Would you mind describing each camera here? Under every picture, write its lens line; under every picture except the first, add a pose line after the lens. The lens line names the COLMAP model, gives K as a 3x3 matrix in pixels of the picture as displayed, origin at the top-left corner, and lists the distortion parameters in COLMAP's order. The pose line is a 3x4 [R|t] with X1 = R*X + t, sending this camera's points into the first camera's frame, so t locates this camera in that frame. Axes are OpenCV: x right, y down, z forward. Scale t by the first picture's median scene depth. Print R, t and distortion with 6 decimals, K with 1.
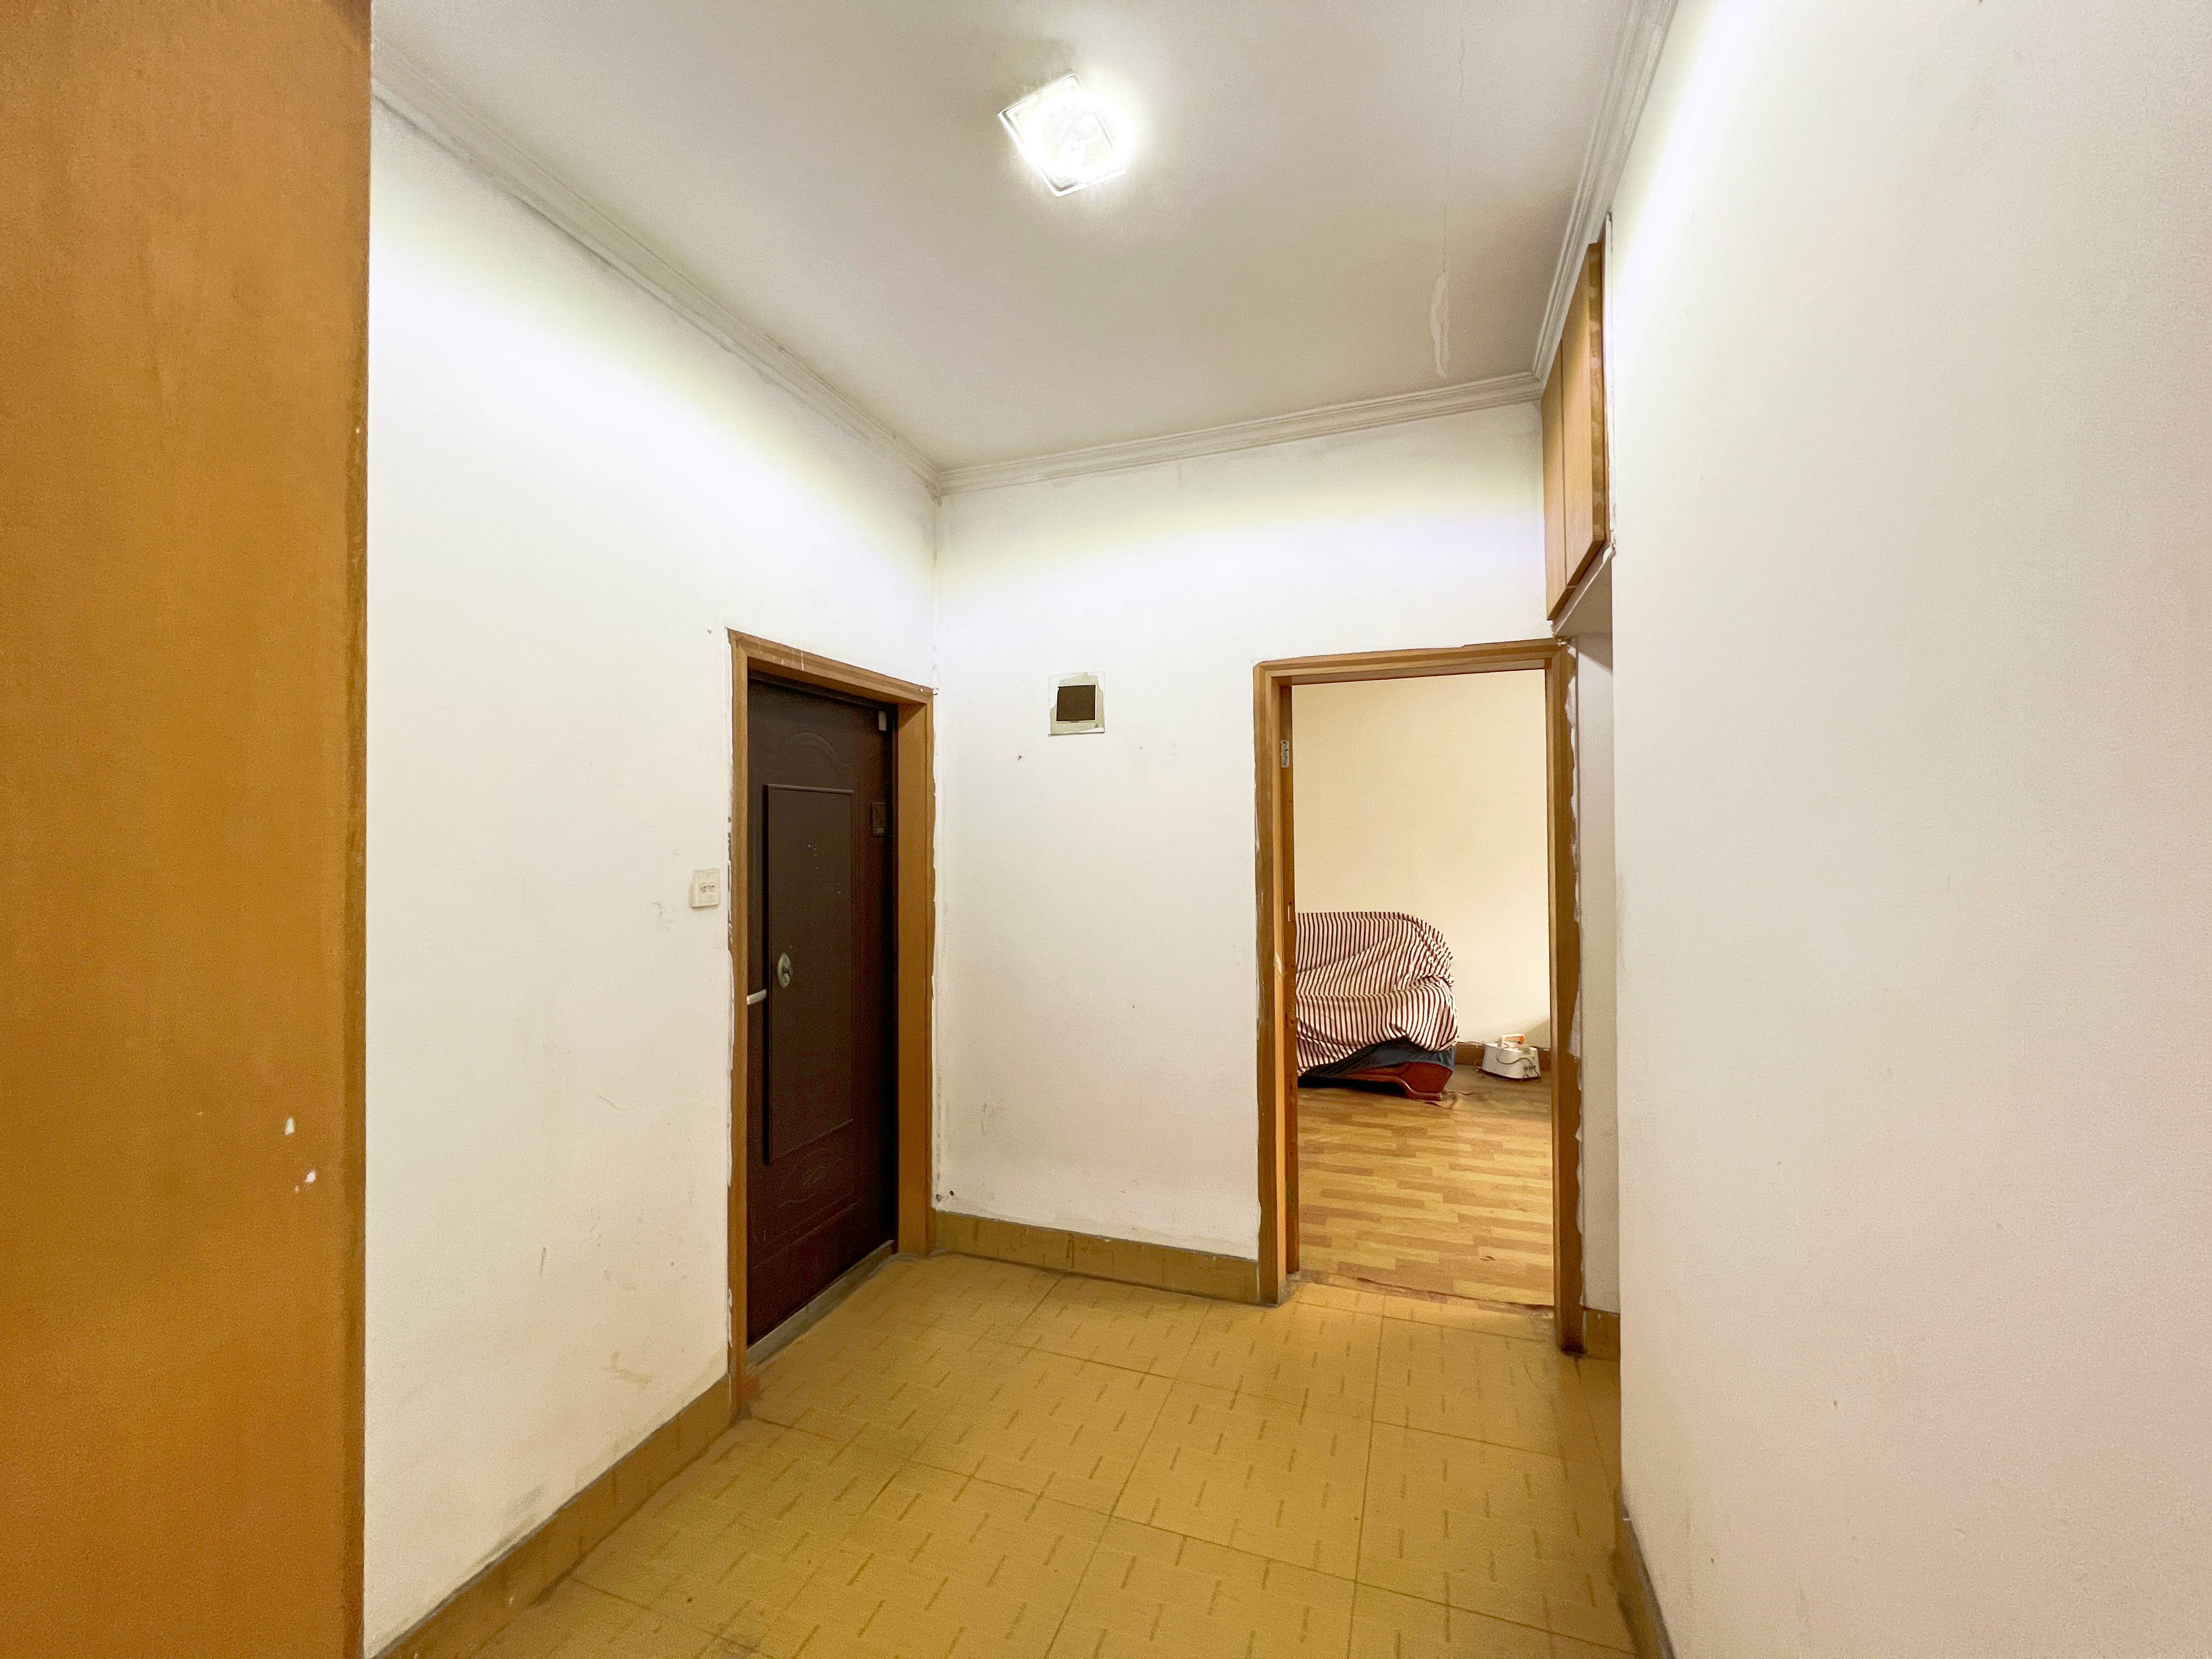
lens RADIAL K [[888.6, 0, 1103.0], [0, 888.6, 834.1], [0, 0, 1]] dist [0.000713, 0.000038]
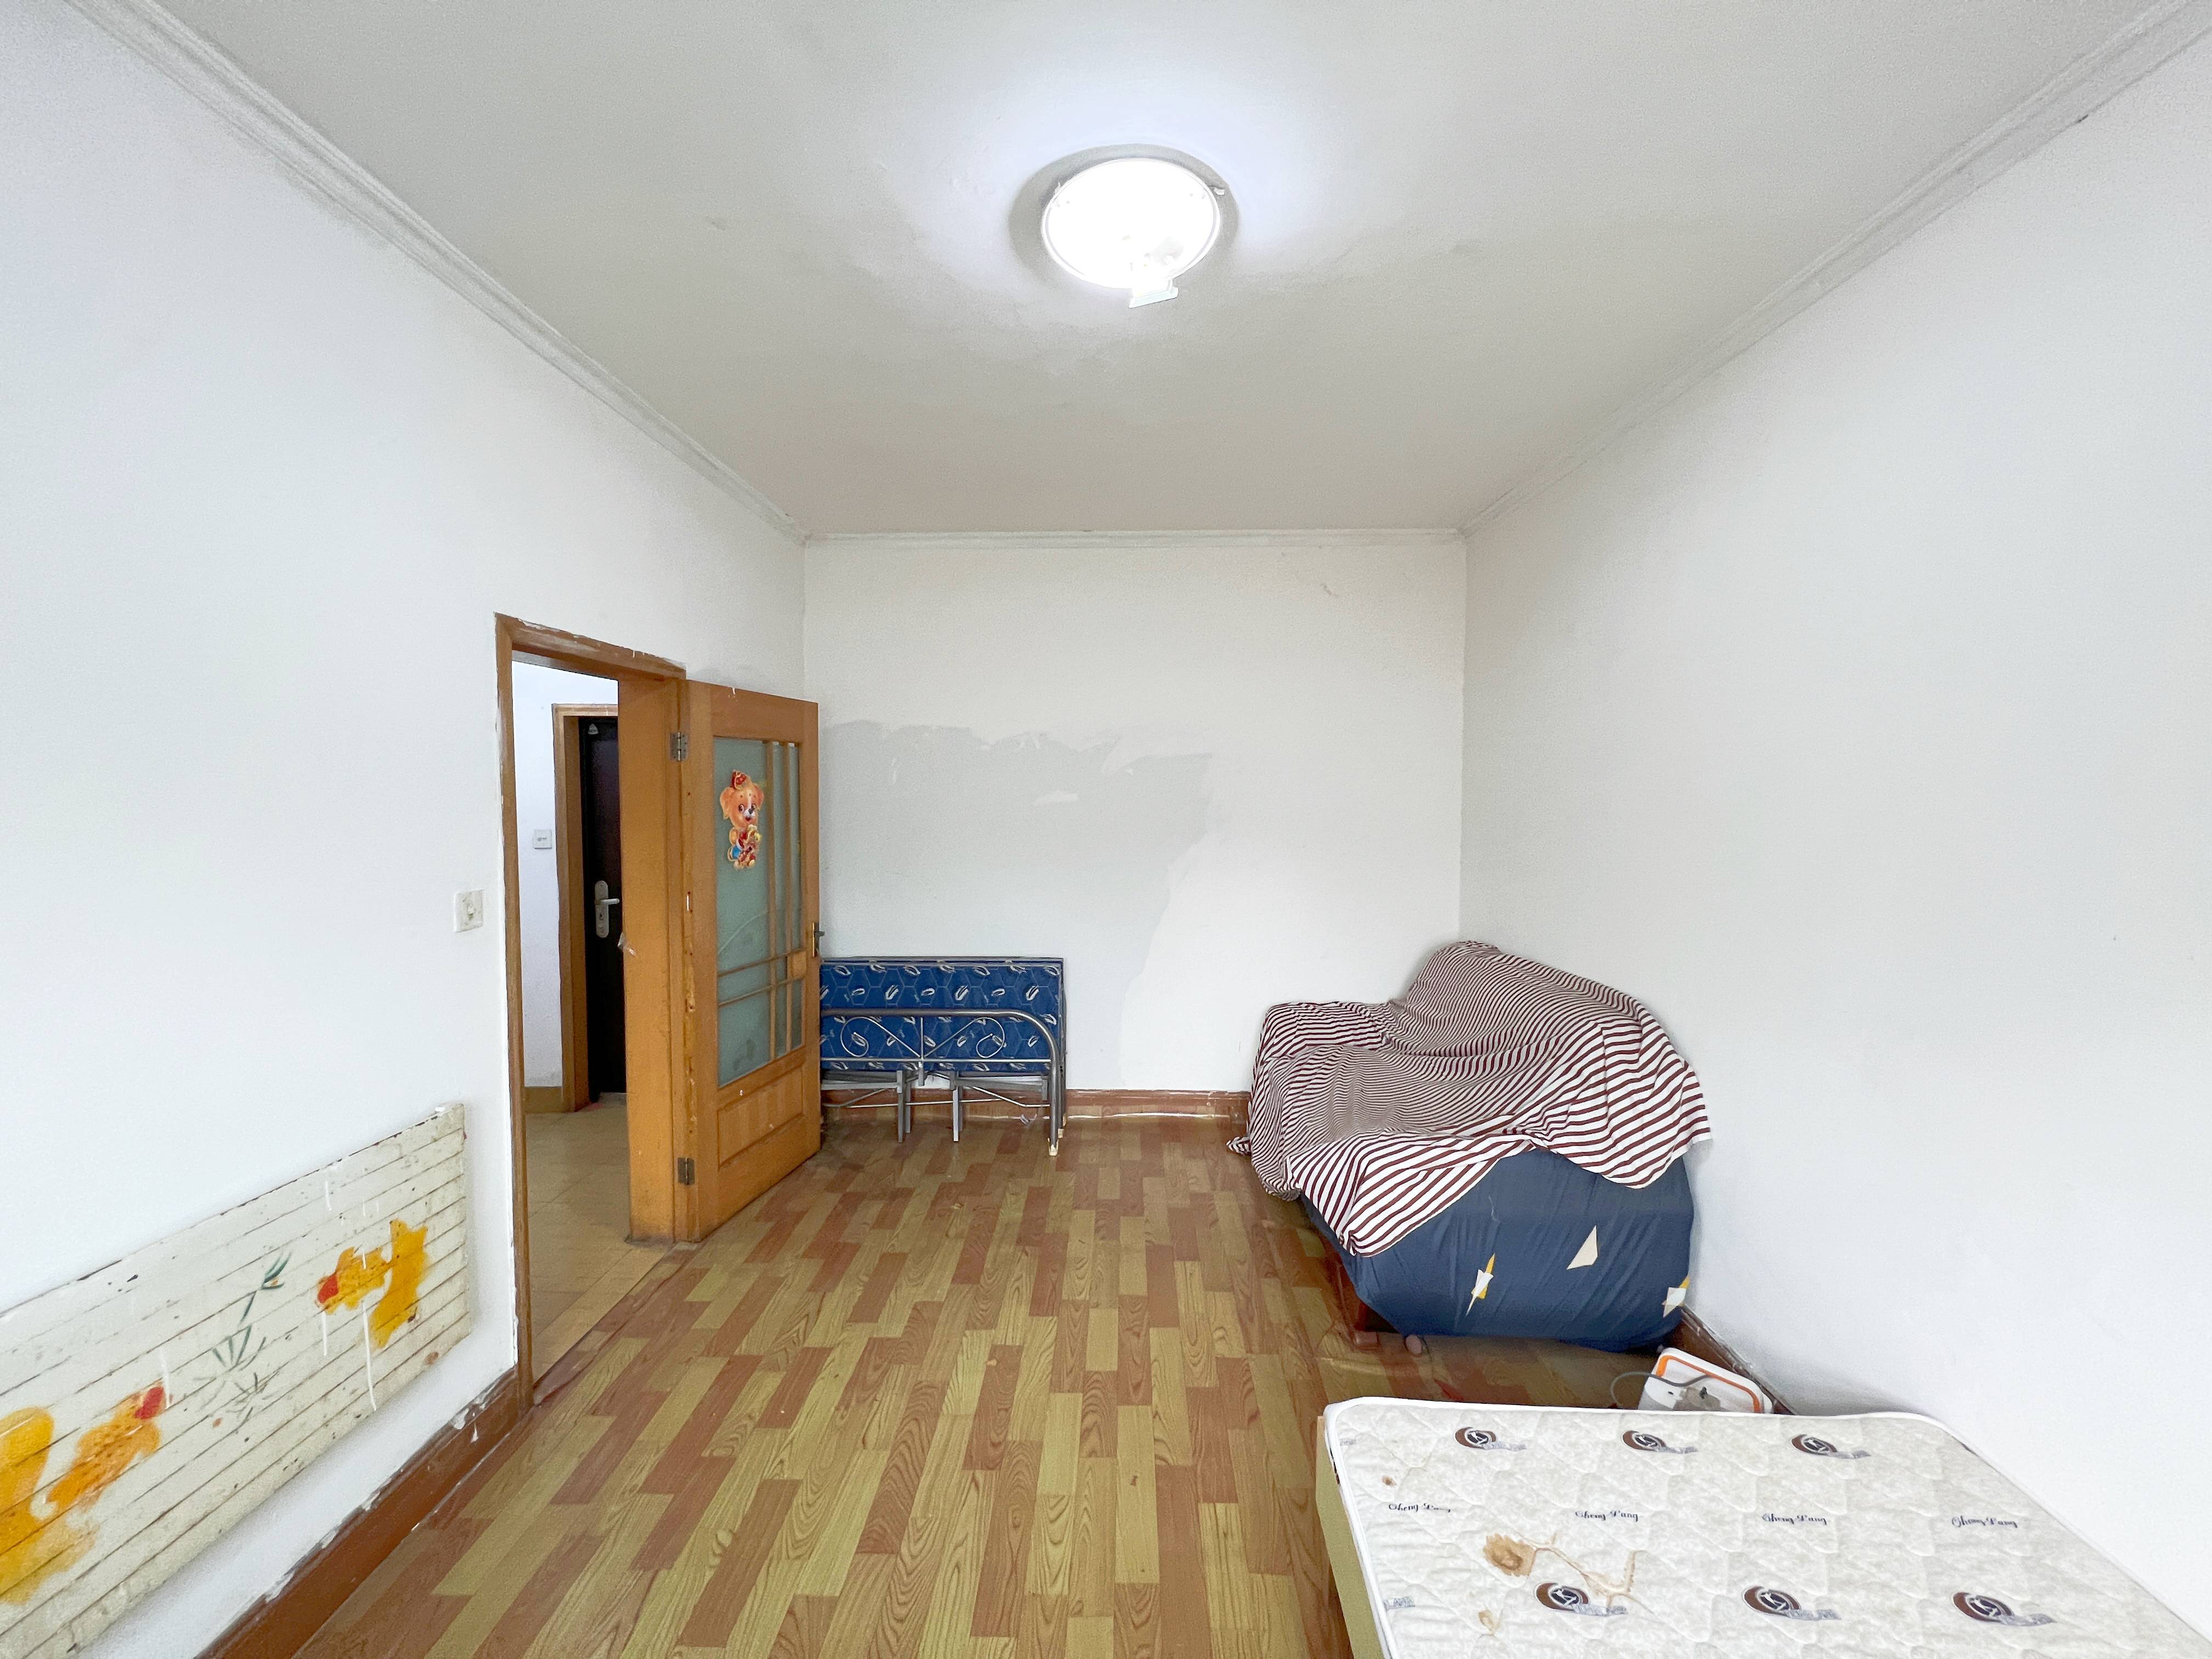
lens RADIAL K [[888.6, 0, 1104.1], [0, 888.6, 824.7], [0, 0, 1]] dist [0.000713, 0.000038]
pose [[0.307767, 0.044021, -0.950443, 1.299260], [0.001892, 0.998899, 0.046878, -0.043638], [0.951460, -0.016226, 0.307345, 1.126864]]
